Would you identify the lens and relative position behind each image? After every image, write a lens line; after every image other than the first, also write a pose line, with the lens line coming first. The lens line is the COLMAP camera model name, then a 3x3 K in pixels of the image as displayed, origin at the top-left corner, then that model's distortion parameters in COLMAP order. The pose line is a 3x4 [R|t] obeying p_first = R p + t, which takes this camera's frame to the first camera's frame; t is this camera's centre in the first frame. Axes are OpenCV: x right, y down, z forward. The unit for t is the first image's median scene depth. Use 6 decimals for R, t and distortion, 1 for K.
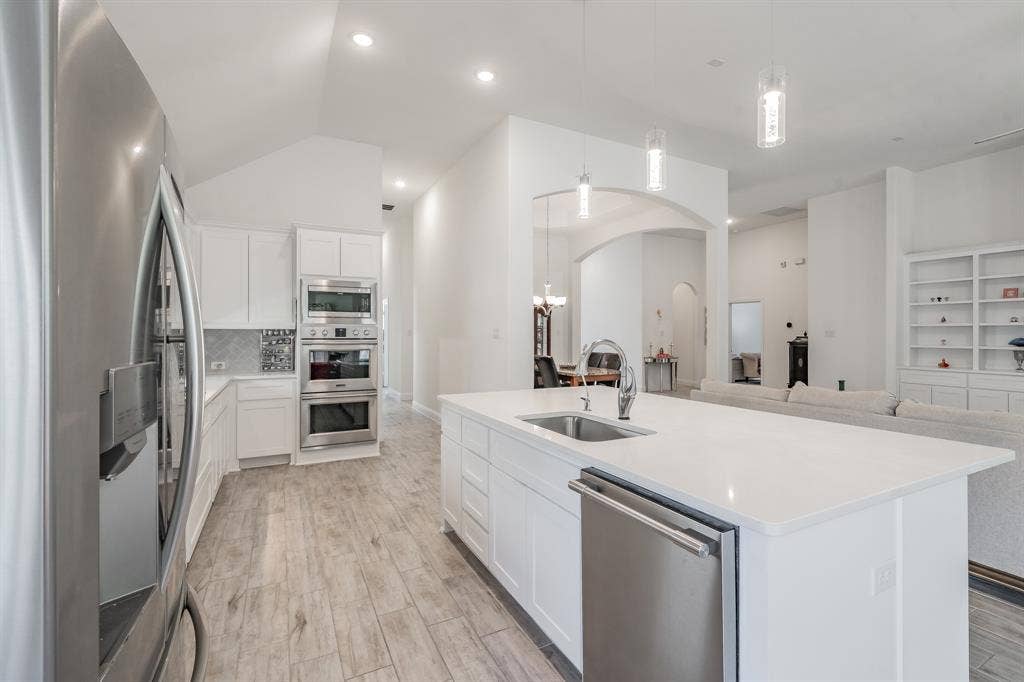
lens RADIAL K [[474.4, 0, 534.9], [0, 474.4, 331.8], [0, 0, 1]] dist [0.005143, -0.000012]
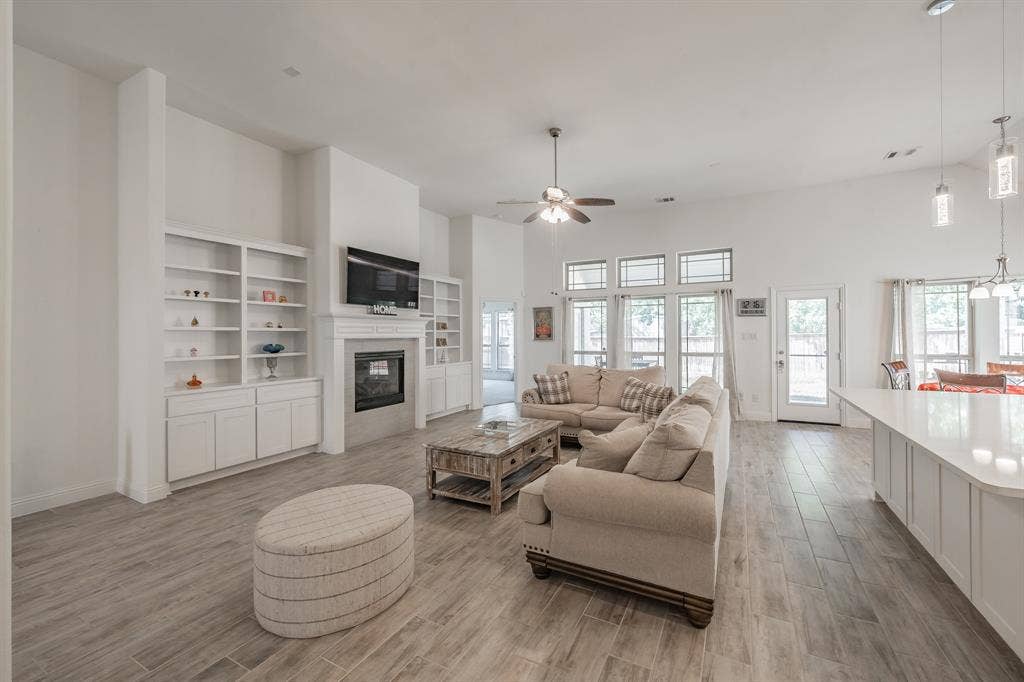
lens RADIAL K [[398.5, 0, 538.3], [0, 398.5, 333.8], [0, 0, 1]] dist [-0.000713, -0.000122]
pose [[-0.569961, 0.005195, 0.821655, 0.066435], [0.000746, 0.999983, -0.005805, -0.003505], [-0.821671, -0.002696, -0.569956, 1.210104]]
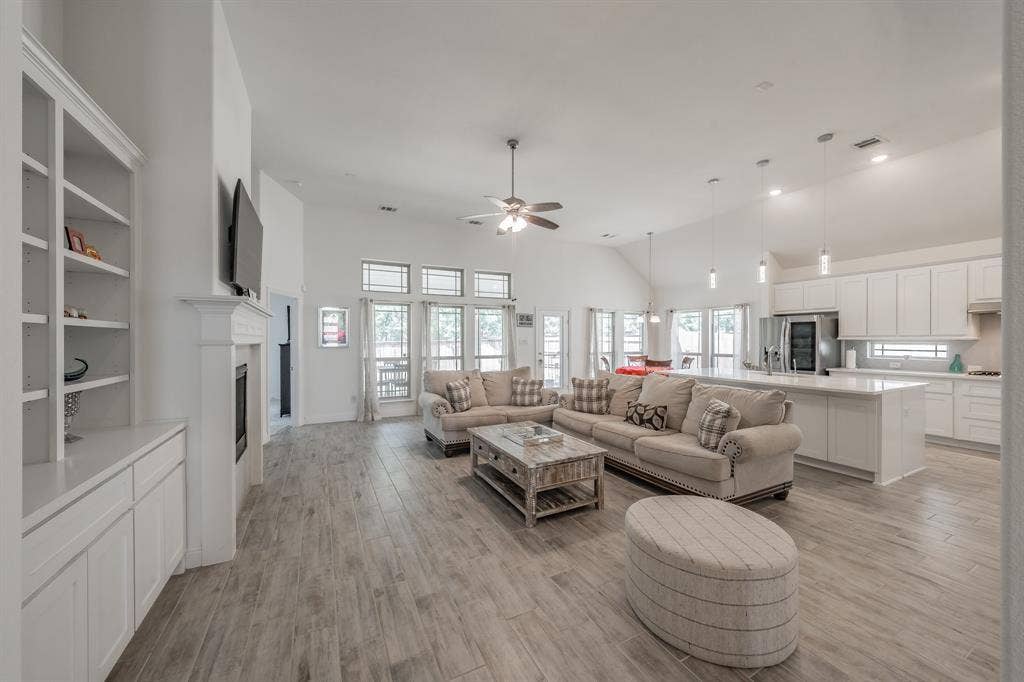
lens RADIAL K [[377.4, 0, 512.9], [0, 377.4, 340.7], [0, 0, 1]] dist [0.003880, 0.000309]
pose [[-0.999563, 0.000699, 0.029545, 0.766021], [0.000609, 0.999995, -0.003058, -0.002793], [-0.029547, -0.003038, -0.999559, 1.552933]]
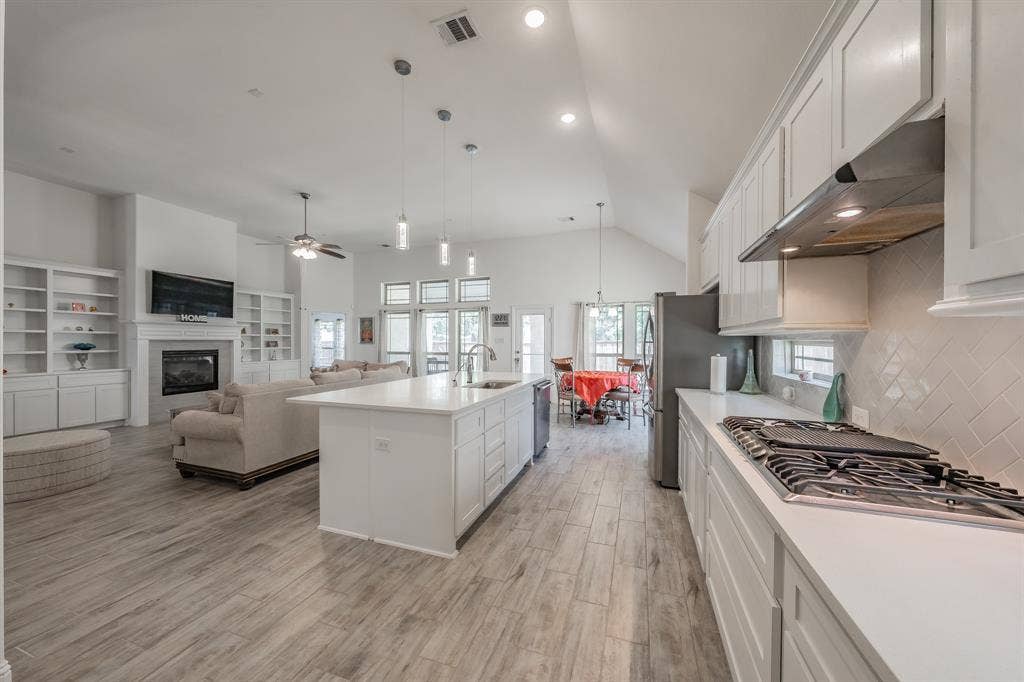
lens RADIAL K [[352.4, 0, 511.6], [0, 352.4, 343.1], [0, 0, 1]] dist [0.001808, -0.000470]
pose [[-0.665419, -0.005272, 0.746452, -0.519510], [-0.004845, 0.999984, 0.002744, 0.004461], [-0.746454, -0.001790, -0.665434, 0.921067]]
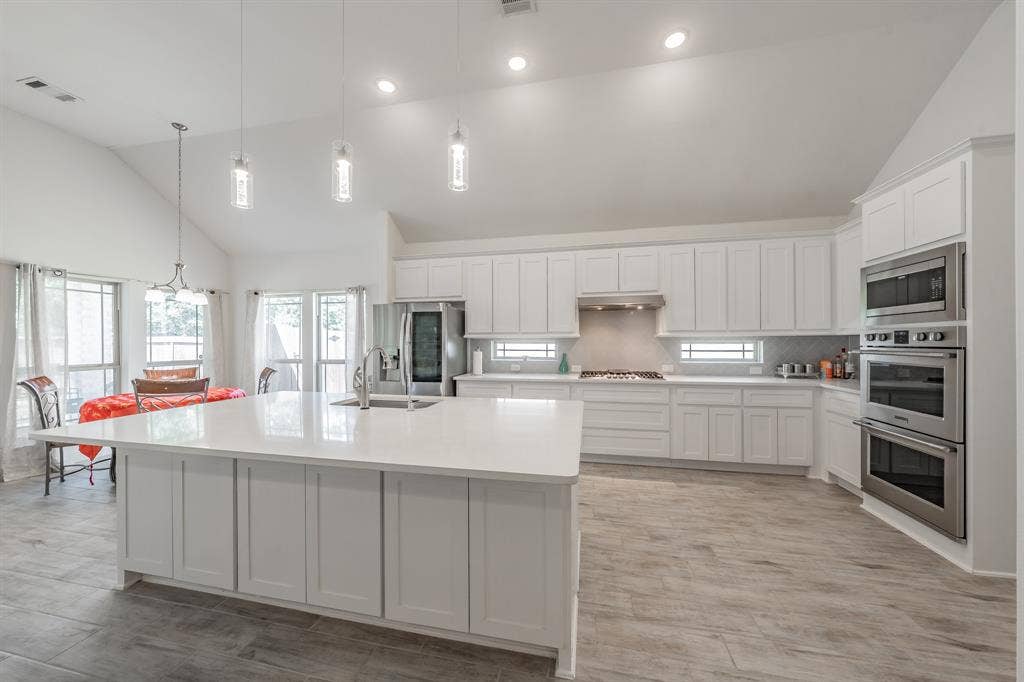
lens RADIAL K [[352.4, 0, 516.3], [0, 352.4, 343.1], [0, 0, 1]] dist [0.001808, -0.000470]
pose [[-0.654351, 0.002646, -0.756186, 0.310326], [0.006612, 0.999976, -0.002223, 0.007327], [0.756162, -0.006454, -0.654353, 0.942656]]
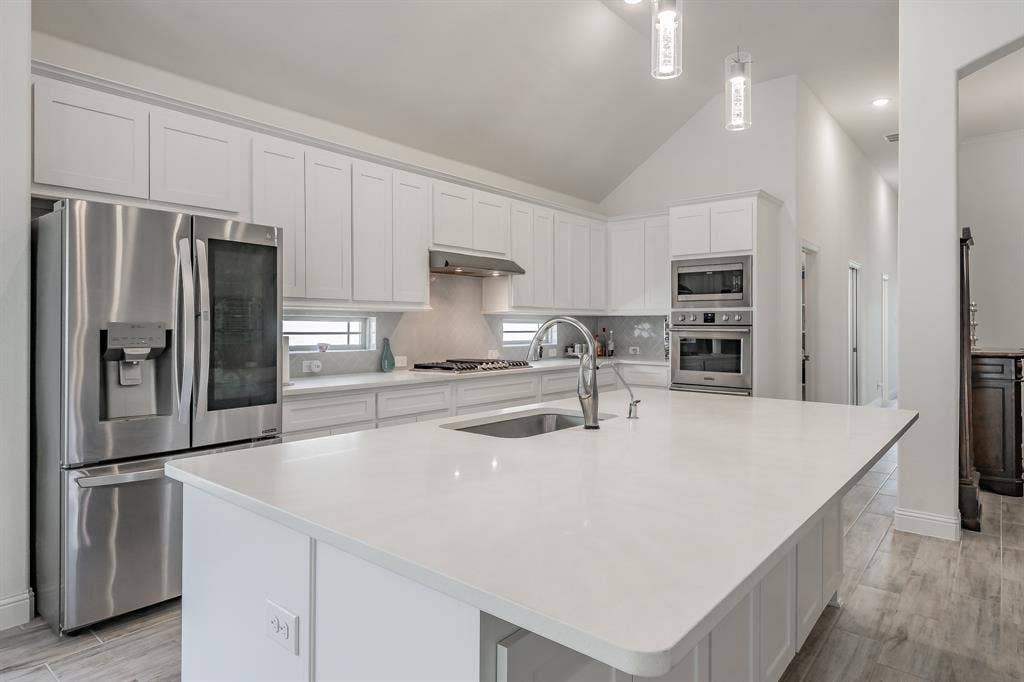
lens RADIAL K [[589.4, 0, 519.9], [0, 589.4, 327.2], [0, 0, 1]] dist [0.003564, 0.001395]
pose [[0.370743, 0.002644, -0.928732, 0.475800], [0.002872, 0.999988, 0.003994, 0.013538], [0.928731, -0.004148, 0.370731, 0.287051]]
